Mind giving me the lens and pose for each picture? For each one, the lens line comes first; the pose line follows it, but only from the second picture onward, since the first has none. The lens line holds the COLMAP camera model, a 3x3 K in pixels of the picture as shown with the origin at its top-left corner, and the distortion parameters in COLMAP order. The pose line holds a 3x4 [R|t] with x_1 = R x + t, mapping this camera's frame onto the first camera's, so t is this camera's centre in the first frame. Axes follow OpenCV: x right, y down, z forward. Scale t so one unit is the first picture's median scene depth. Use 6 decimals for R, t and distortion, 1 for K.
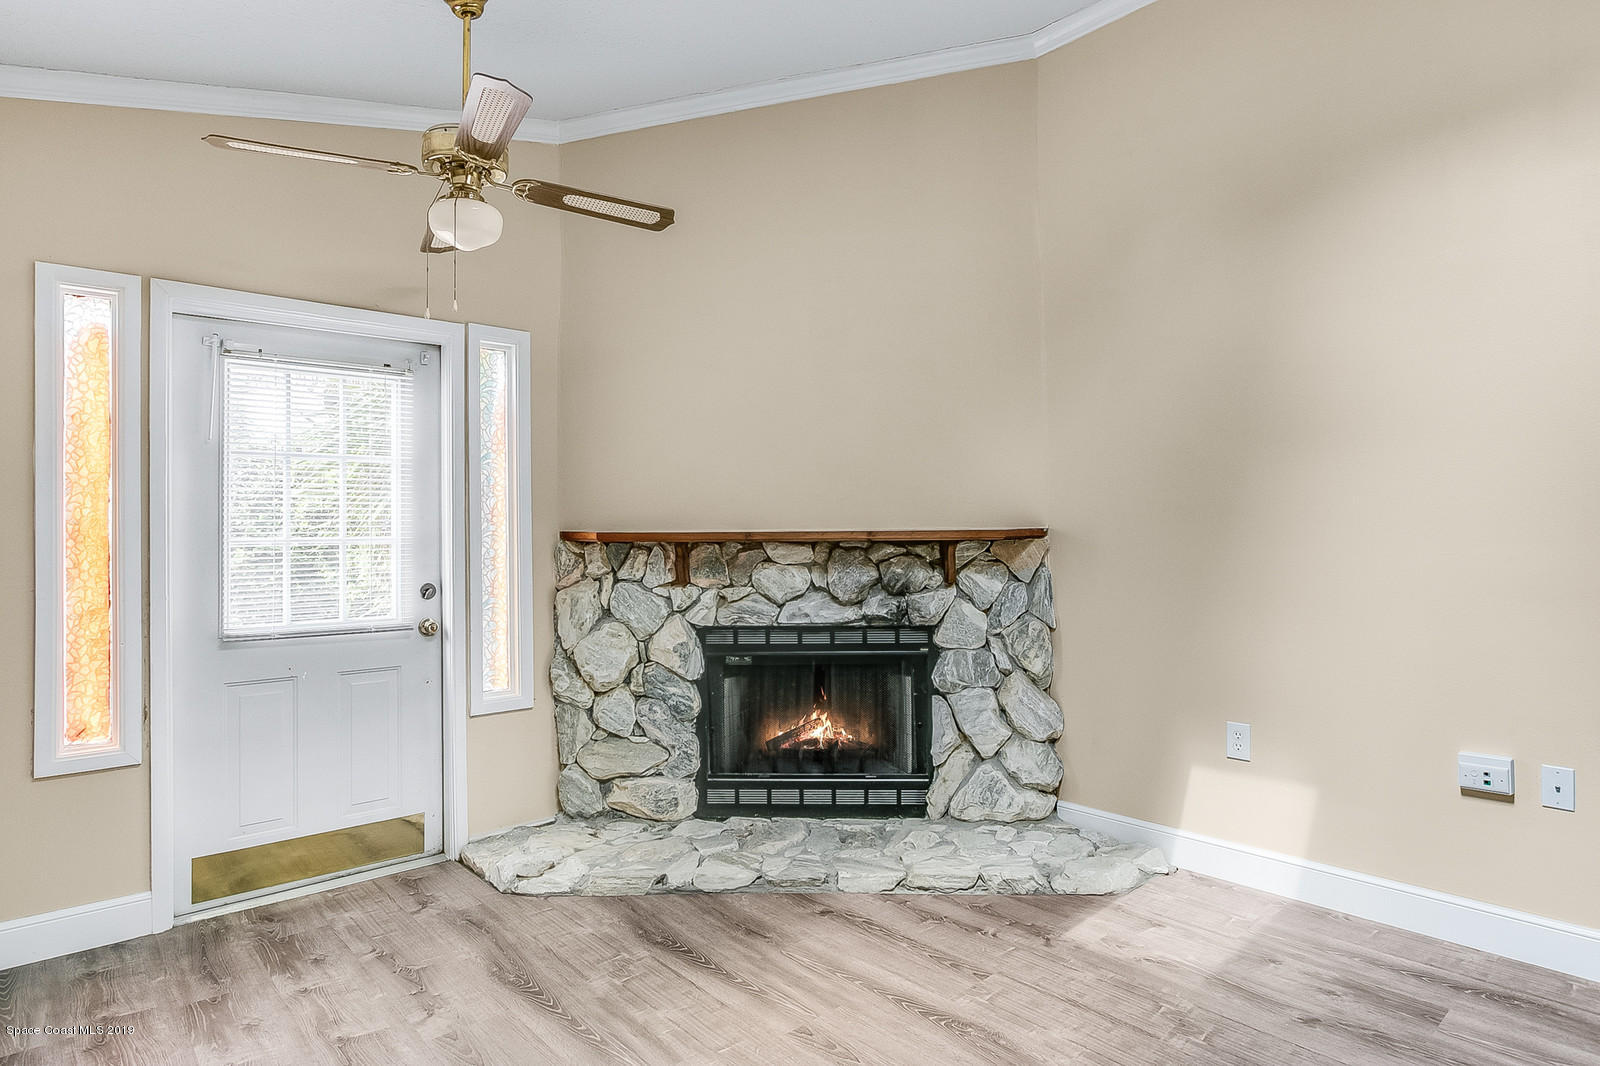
lens RADIAL K [[893.6, 0, 808.5], [0, 893.6, 527.9], [0, 0, 1]] dist [-0.015501, 0.002389]
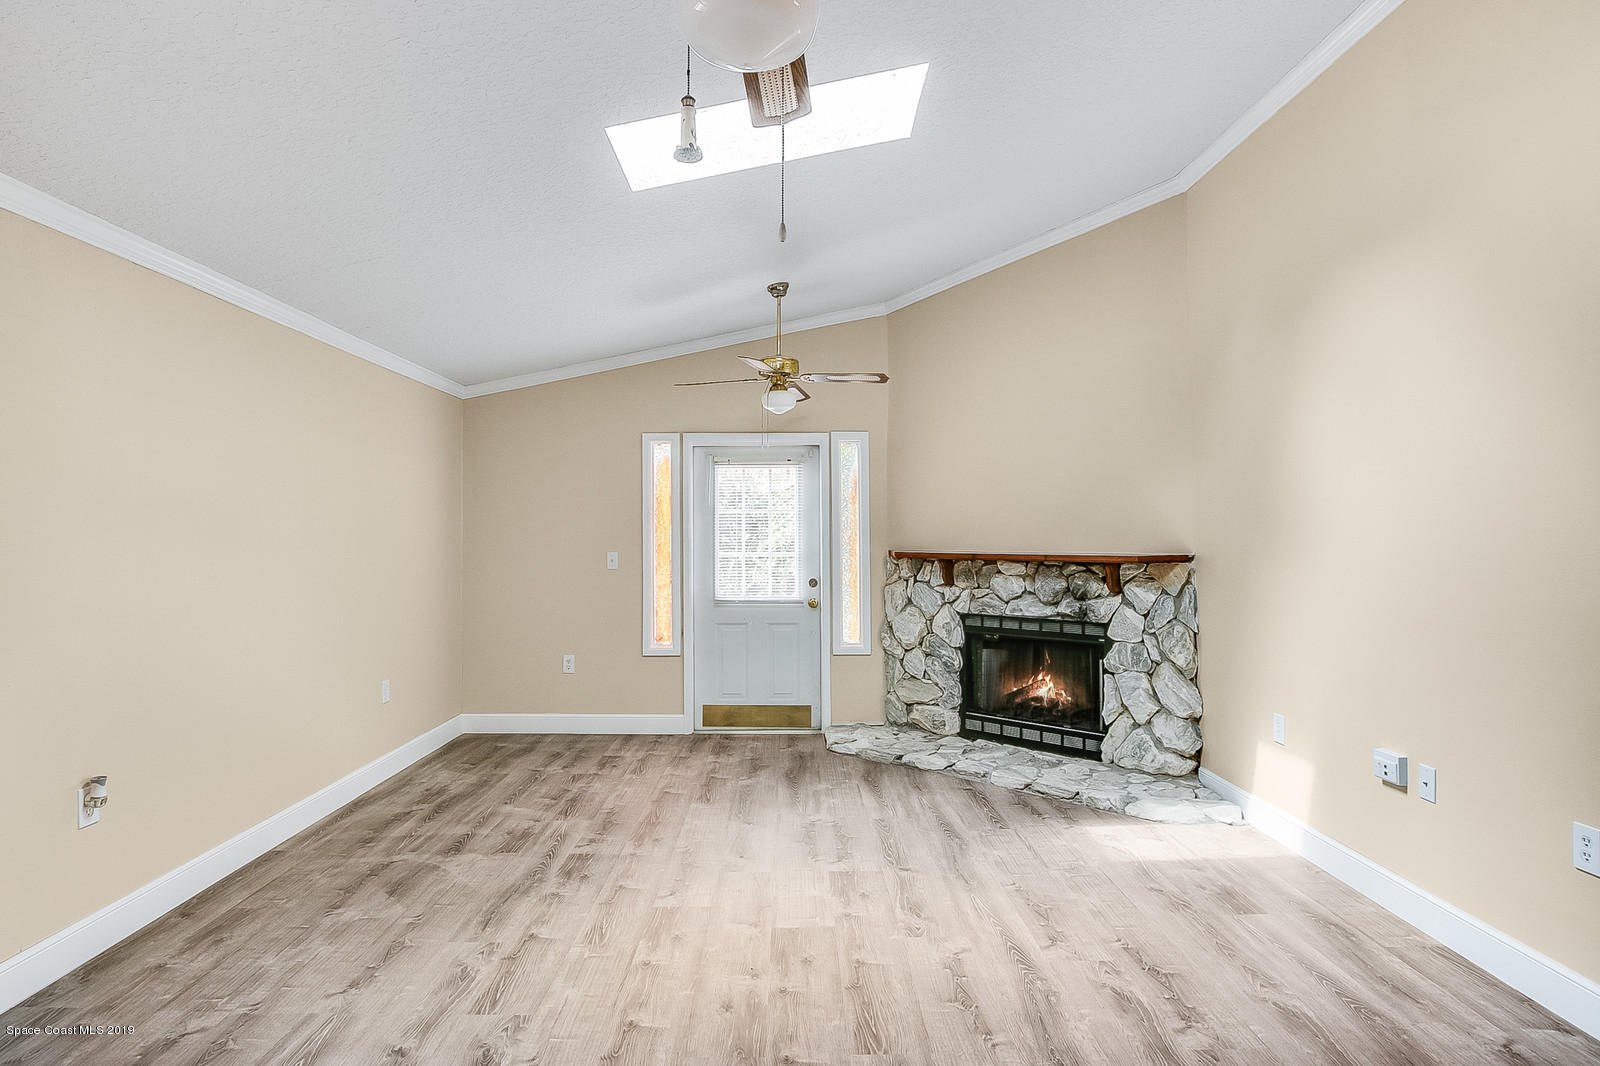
lens RADIAL K [[893.6, 0, 808.5], [0, 893.6, 527.9], [0, 0, 1]] dist [-0.015501, 0.002389]
pose [[0.754552, 0.003862, -0.656229, 0.699703], [0.001161, 0.999973, 0.007220, -0.049035], [0.656239, -0.006209, 0.754528, -0.342221]]
